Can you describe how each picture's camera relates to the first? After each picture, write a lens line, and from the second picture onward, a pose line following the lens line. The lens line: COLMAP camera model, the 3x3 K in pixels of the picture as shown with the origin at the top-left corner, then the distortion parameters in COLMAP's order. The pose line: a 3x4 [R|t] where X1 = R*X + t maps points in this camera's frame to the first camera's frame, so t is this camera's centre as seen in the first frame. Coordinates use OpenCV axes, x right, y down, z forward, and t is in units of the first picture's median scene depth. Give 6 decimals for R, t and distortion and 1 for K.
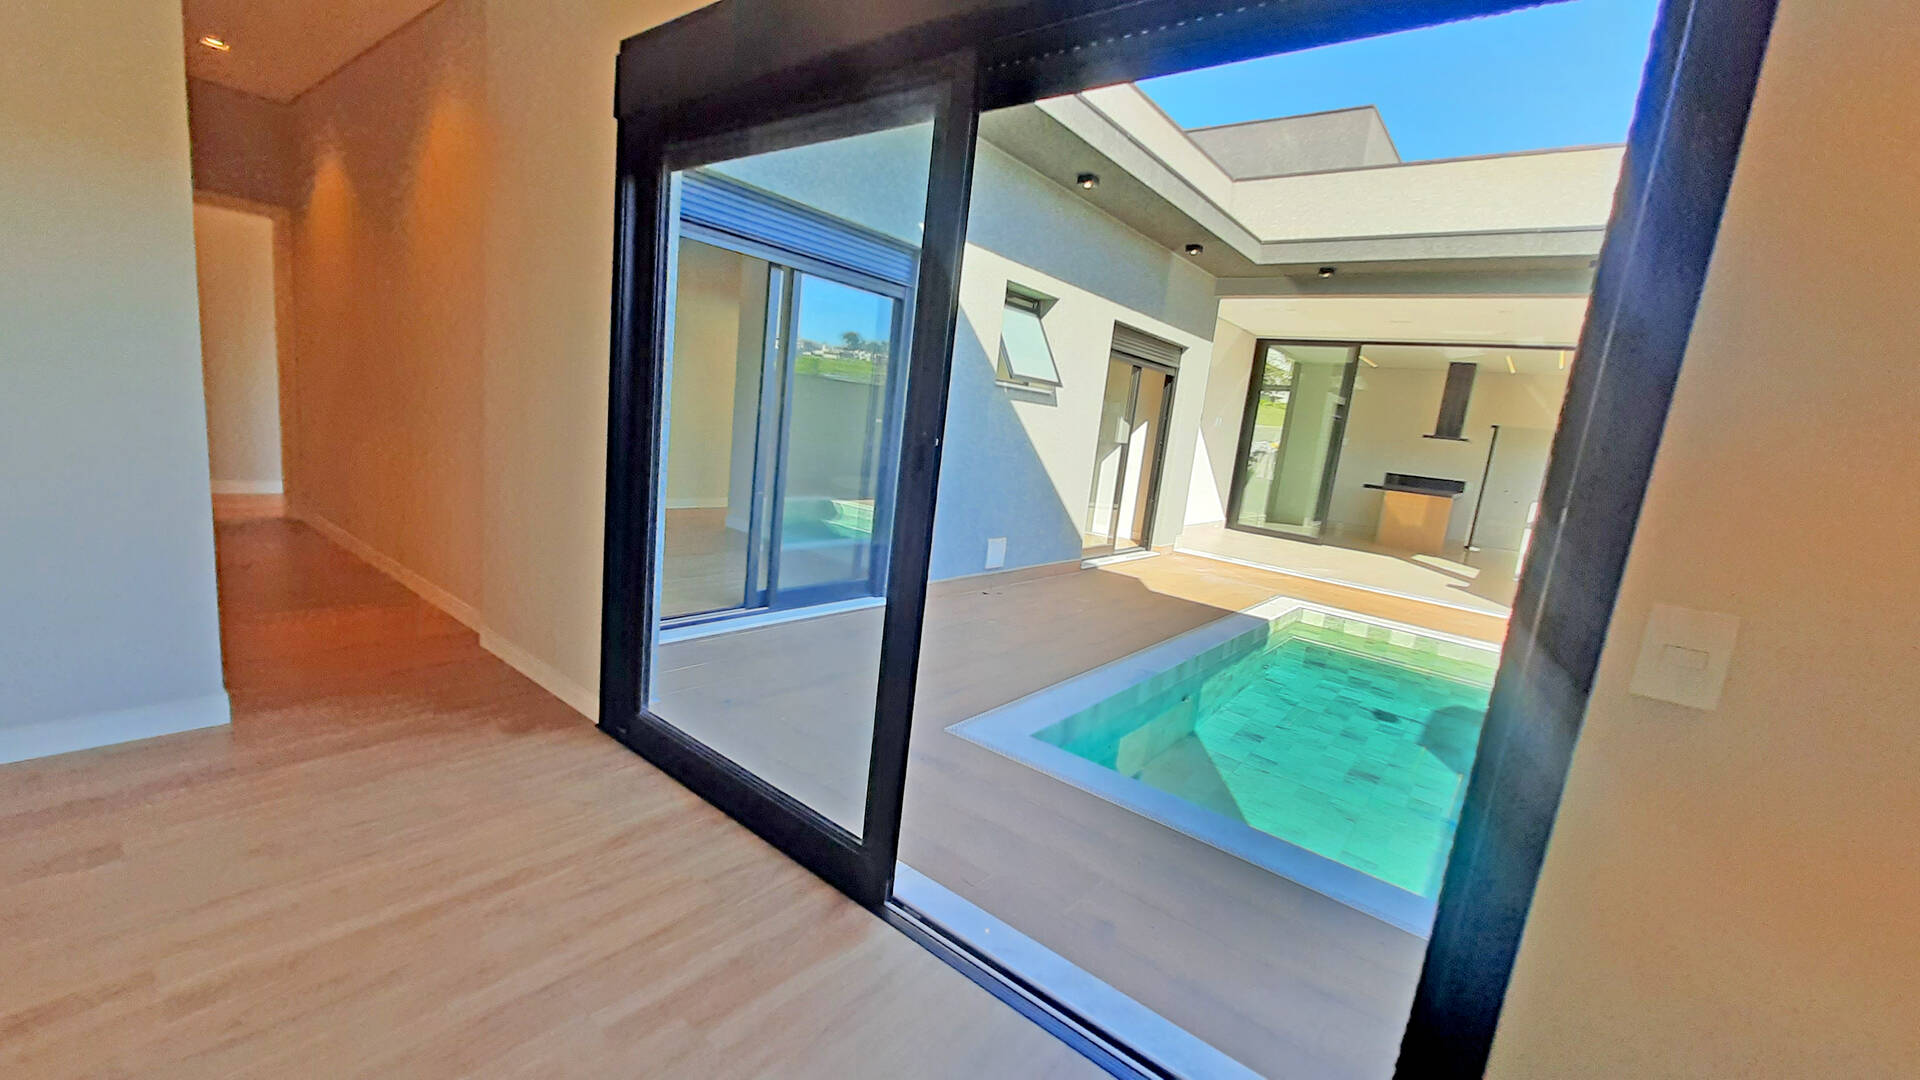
lens RADIAL K [[752.9, 0, 956.0], [0, 752.9, 548.9], [0, 0, 1]] dist [-0.001357, 0.000411]
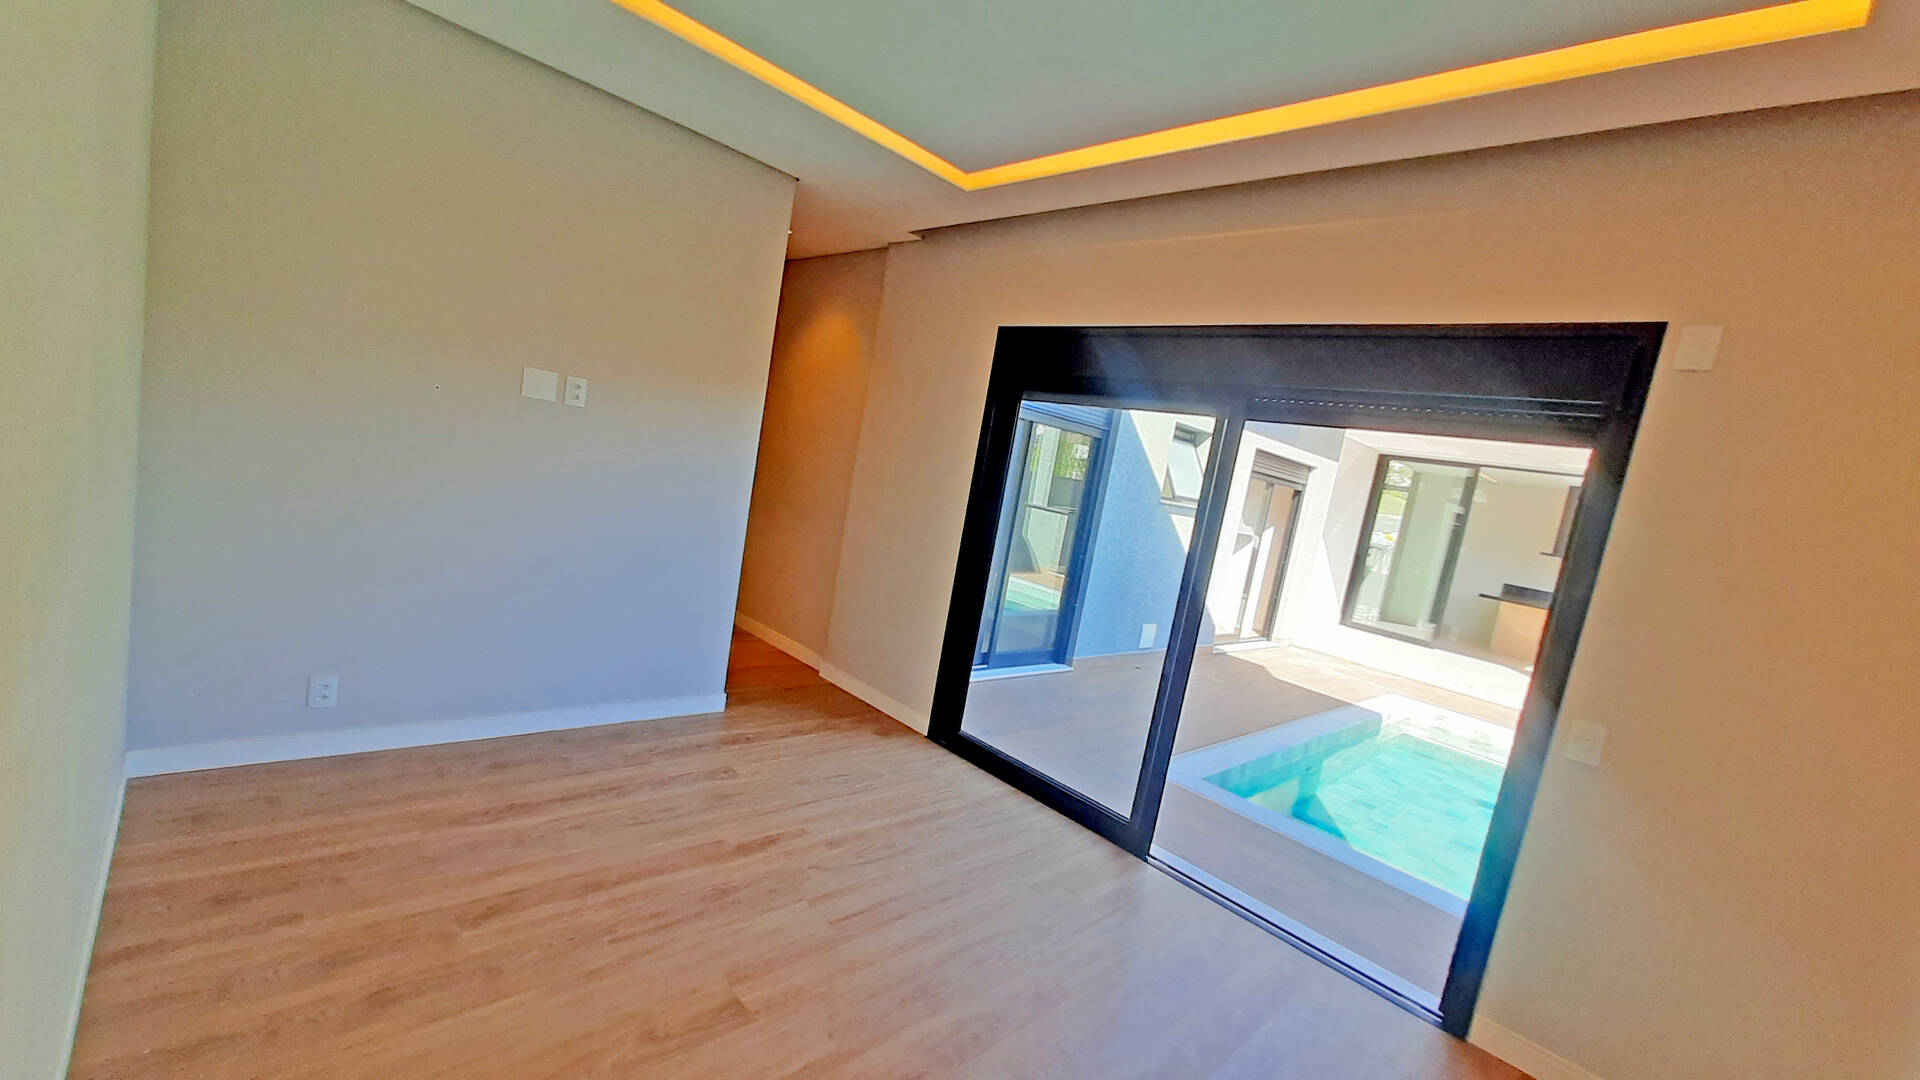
lens RADIAL K [[752.9, 0, 955.4], [0, 752.9, 550.0], [0, 0, 1]] dist [-0.001357, 0.000411]
pose [[0.989810, 0.073894, -0.121720, -0.116924], [-0.083035, 0.993956, -0.071812, -0.018605], [0.115678, 0.081187, 0.989963, -0.253879]]
